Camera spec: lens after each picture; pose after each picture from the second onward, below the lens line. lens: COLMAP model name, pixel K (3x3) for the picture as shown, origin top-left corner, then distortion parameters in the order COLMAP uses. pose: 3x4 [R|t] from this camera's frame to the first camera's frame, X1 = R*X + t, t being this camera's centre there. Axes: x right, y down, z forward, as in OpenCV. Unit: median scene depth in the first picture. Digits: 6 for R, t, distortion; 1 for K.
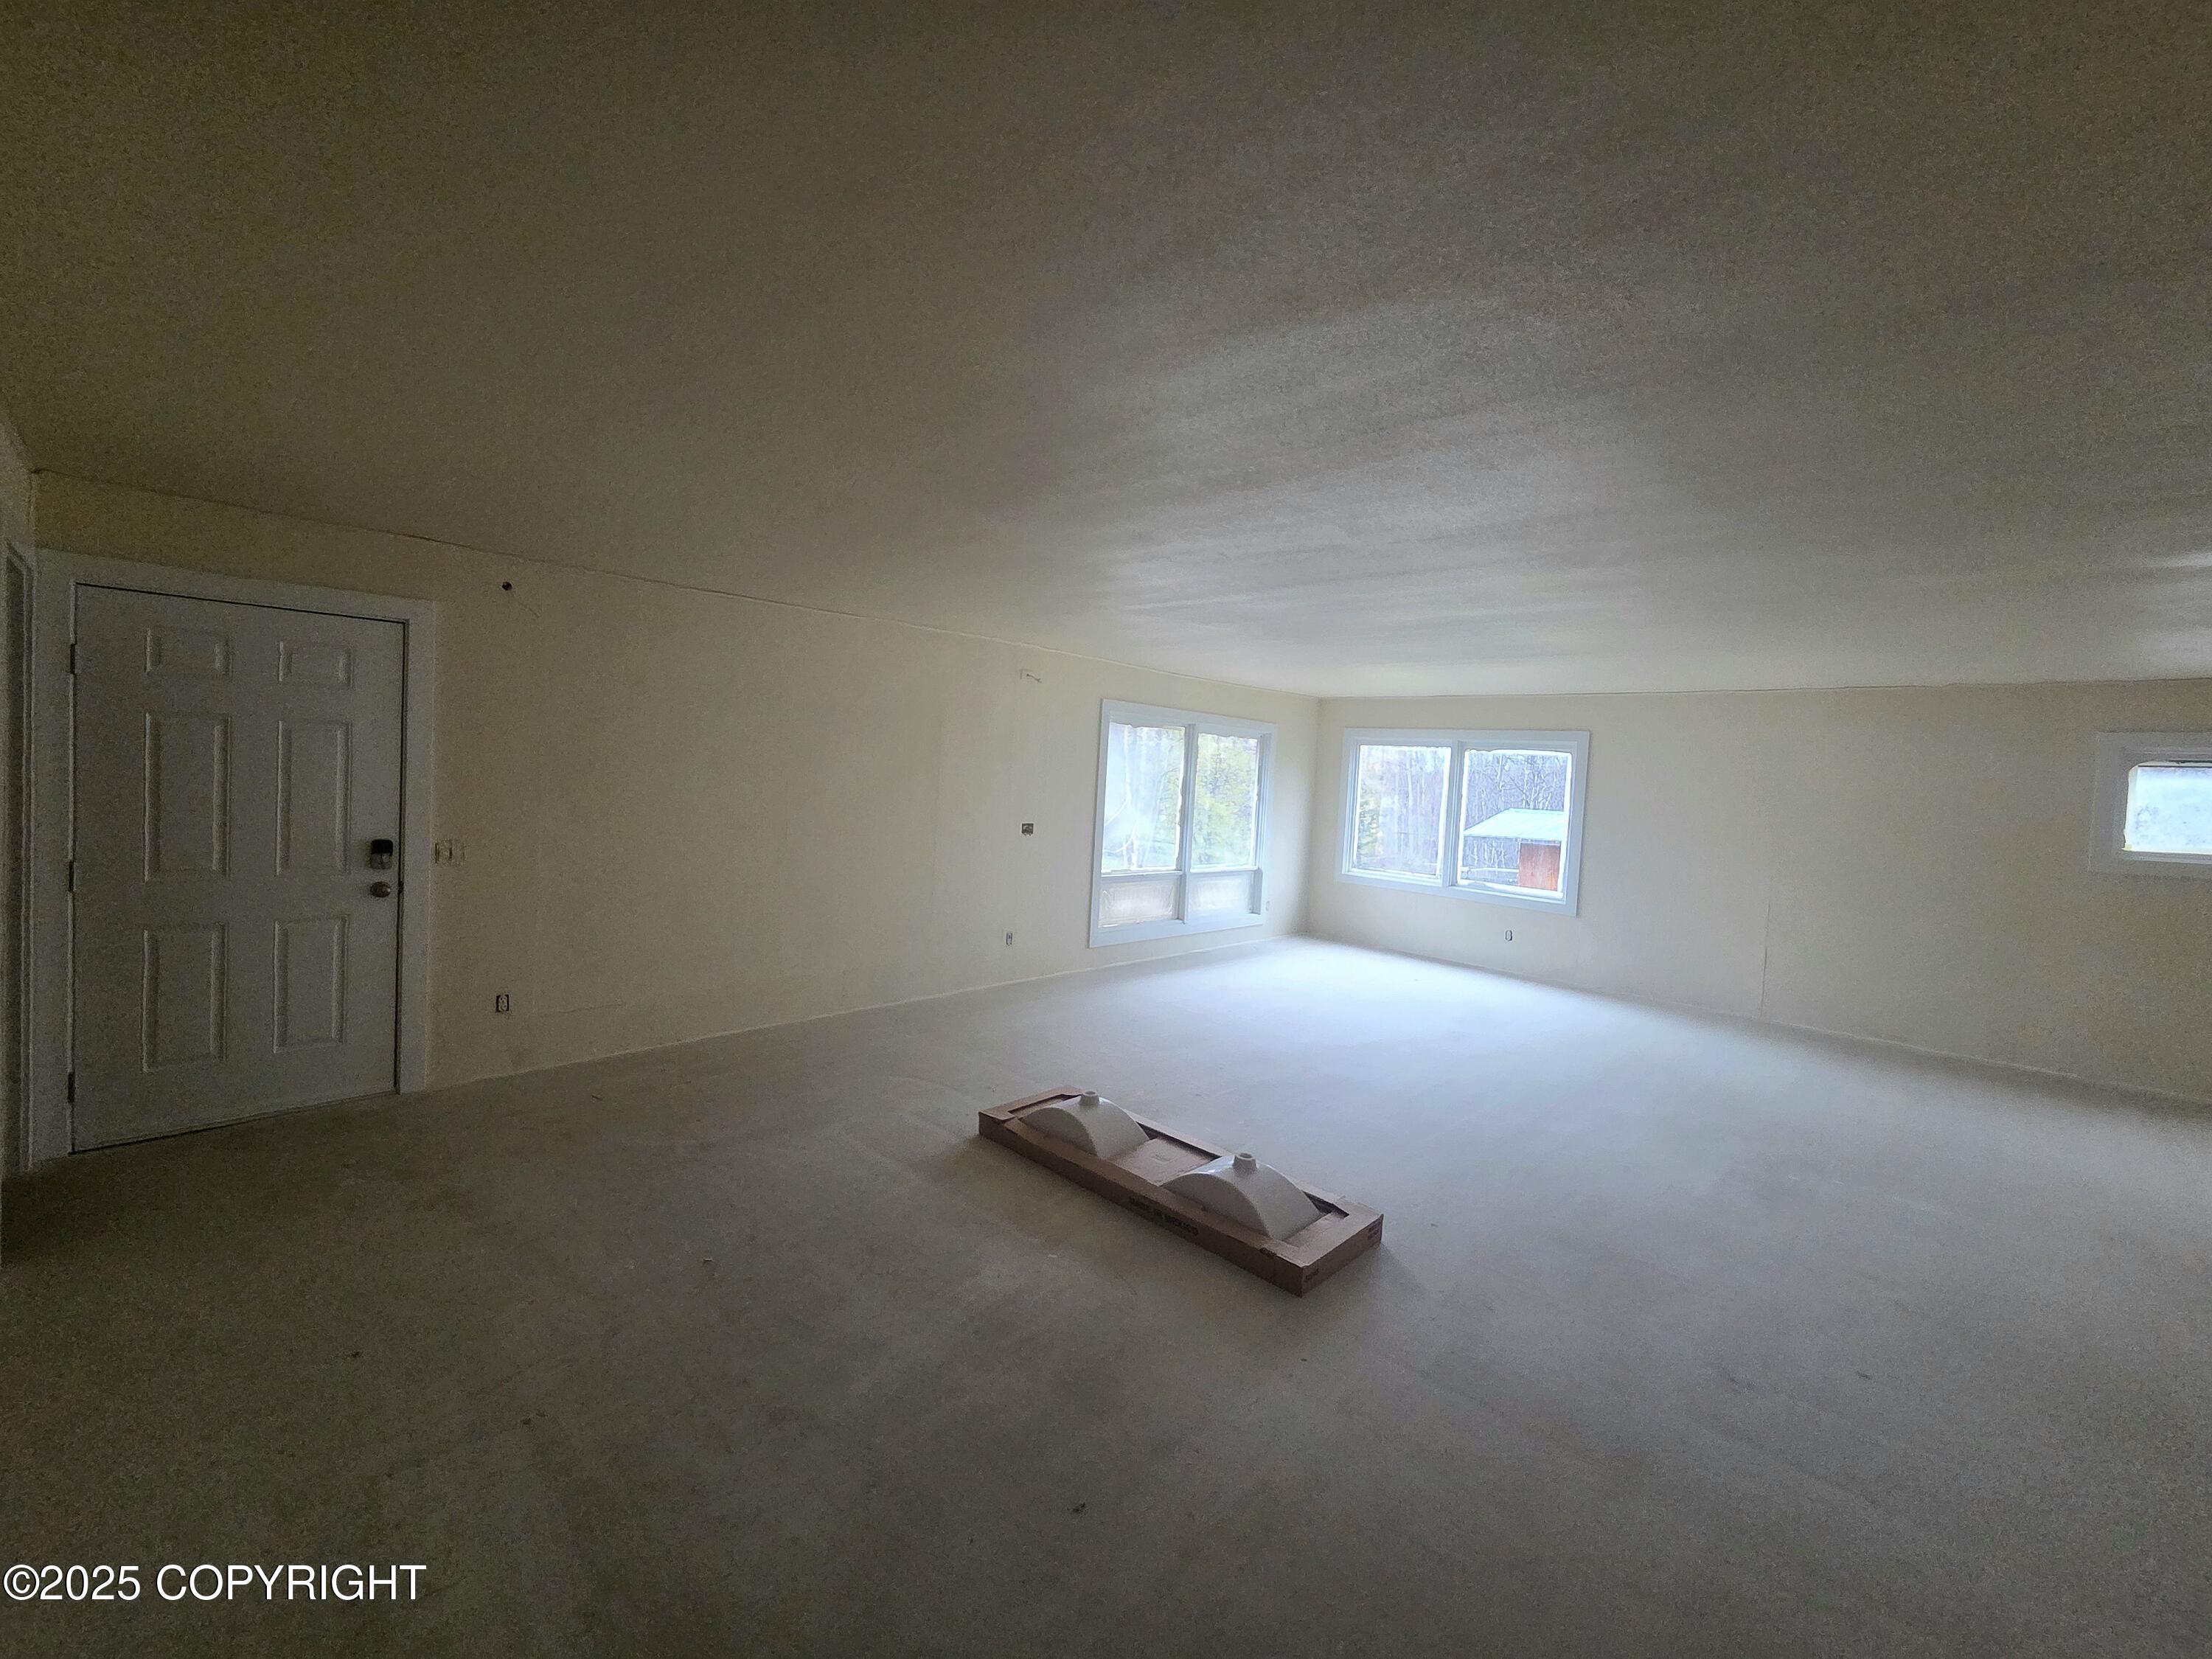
lens RADIAL K [[887.3, 0, 1108.2], [0, 887.3, 811.4], [0, 0, 1]] dist [0.001150, 0.000089]
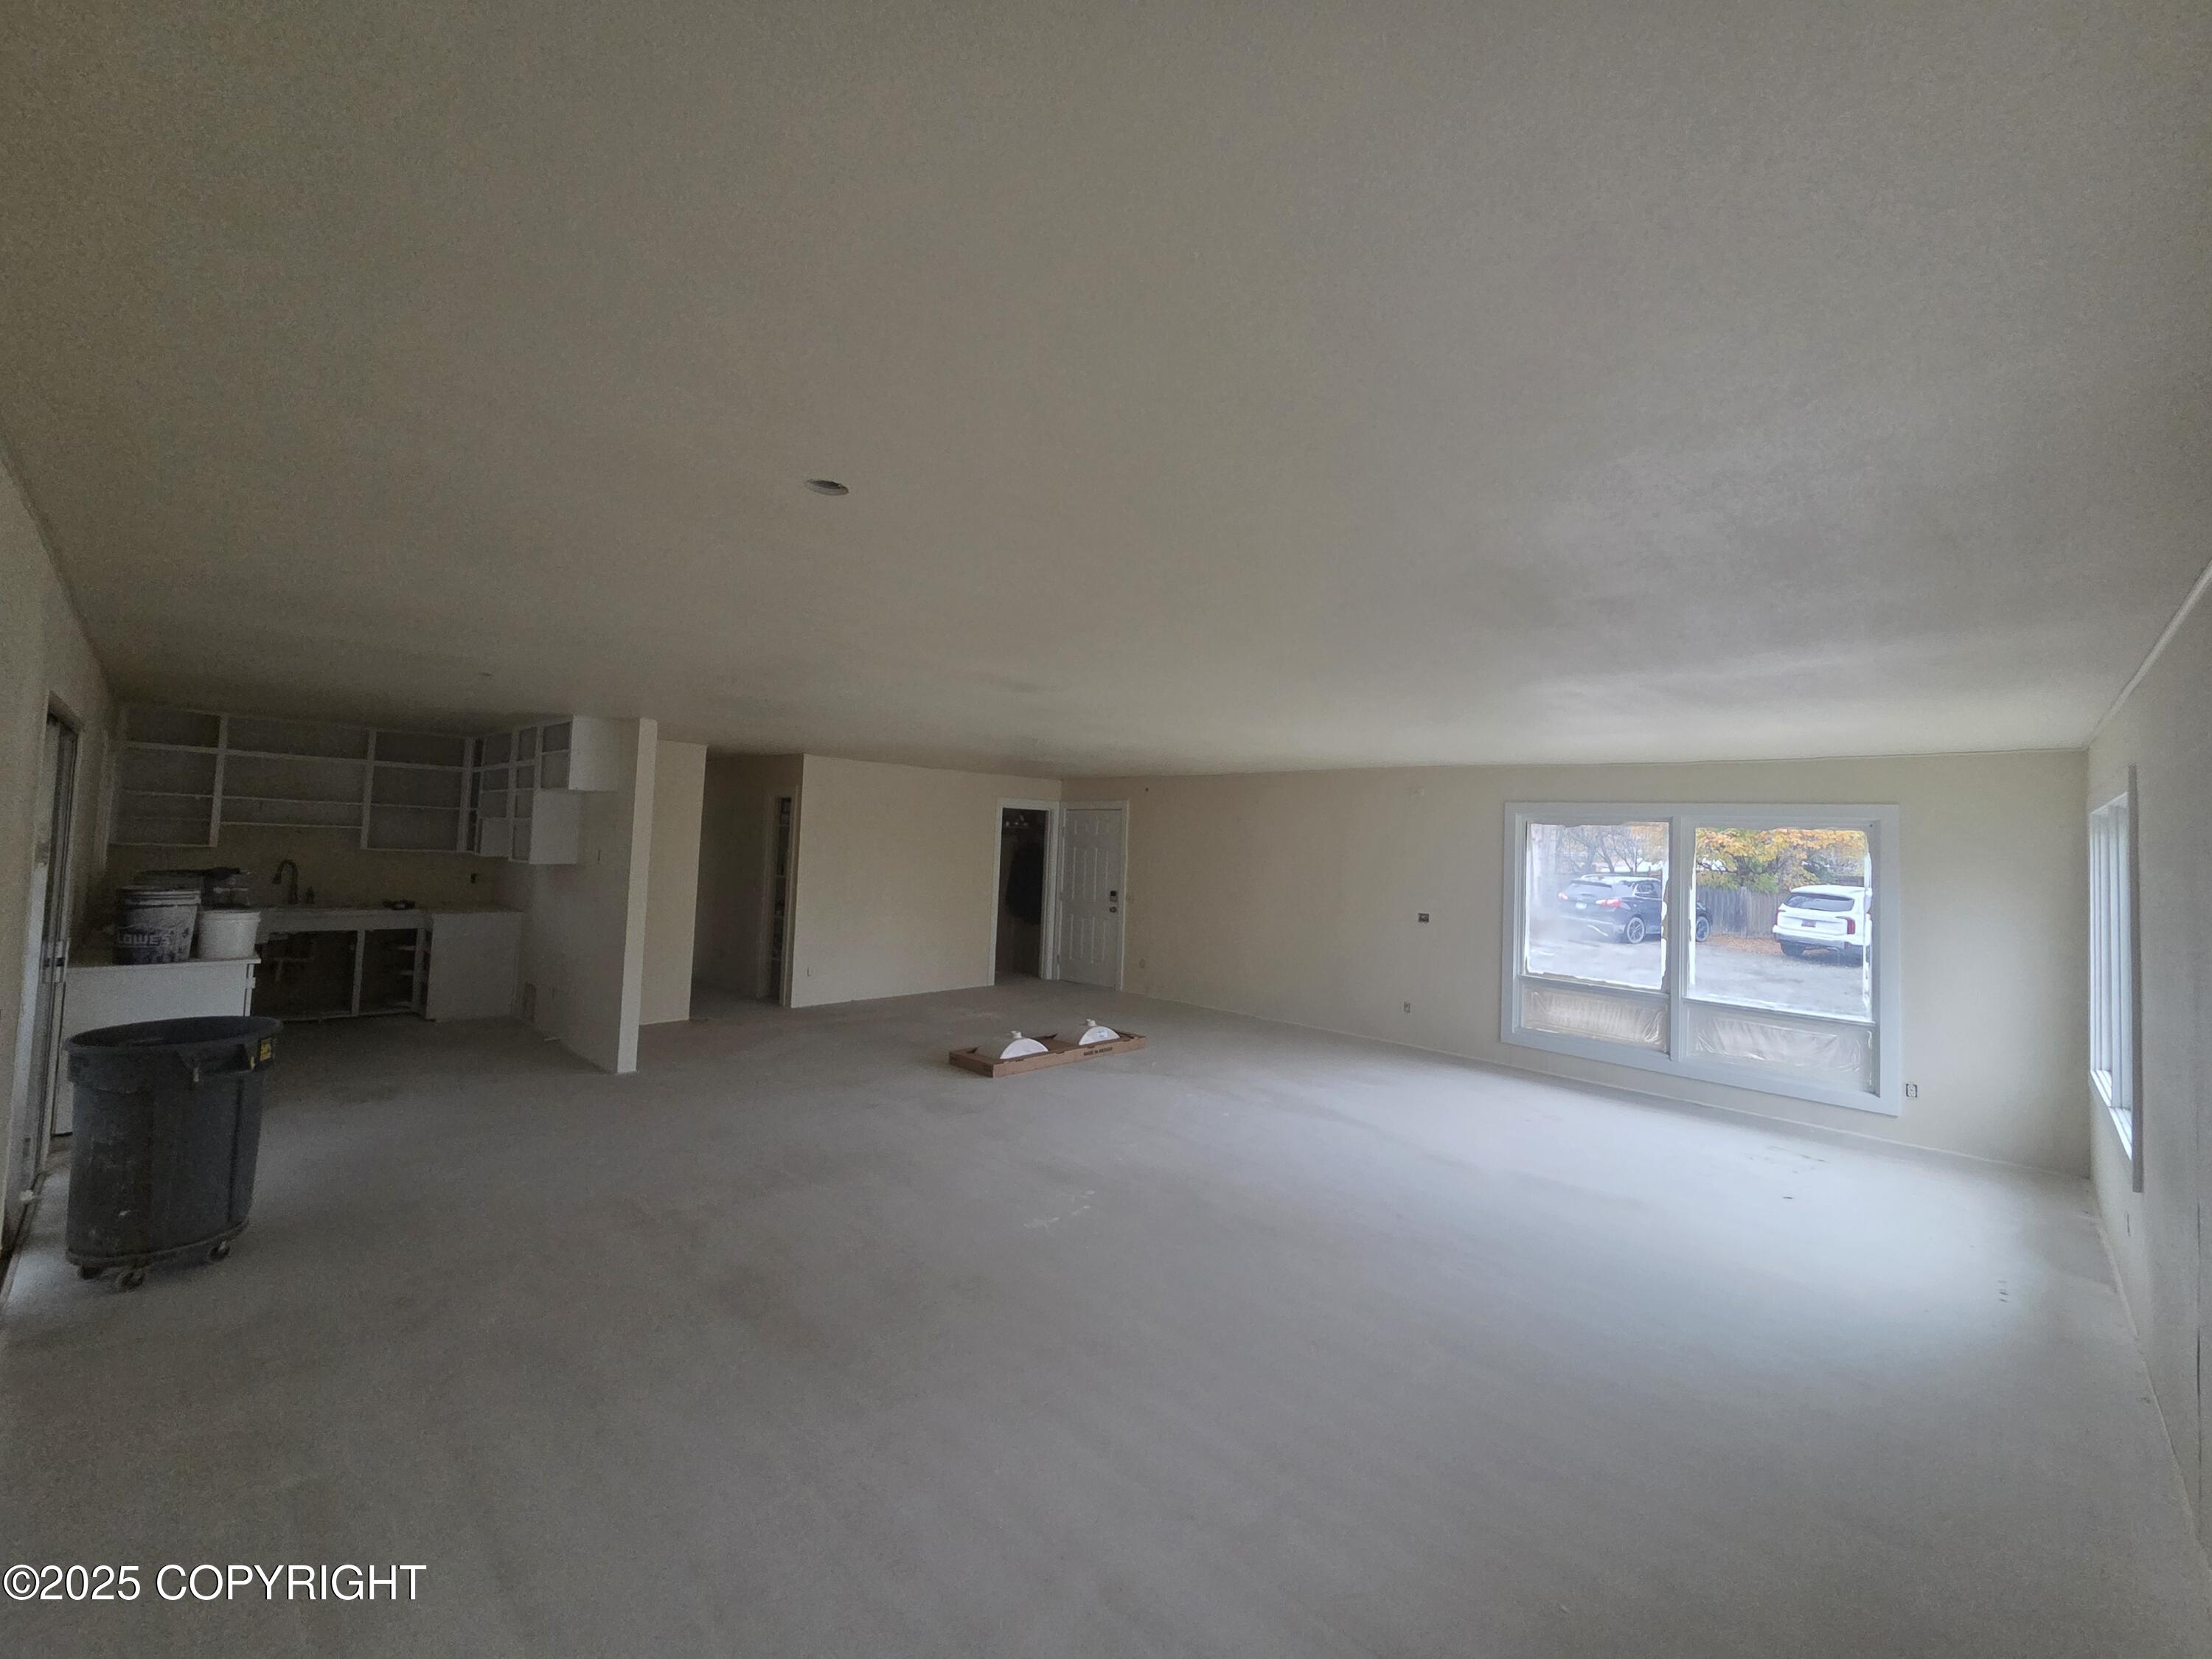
lens RADIAL K [[900.0, 0, 1112.8], [0, 900.0, 794.9], [0, 0, 1]] dist [-0.001193, -0.000281]
pose [[0.014396, -0.098129, -0.995070, 0.911785], [-0.078908, 0.991958, -0.098963, 0.006327], [0.996778, 0.079944, 0.006537, 0.451803]]
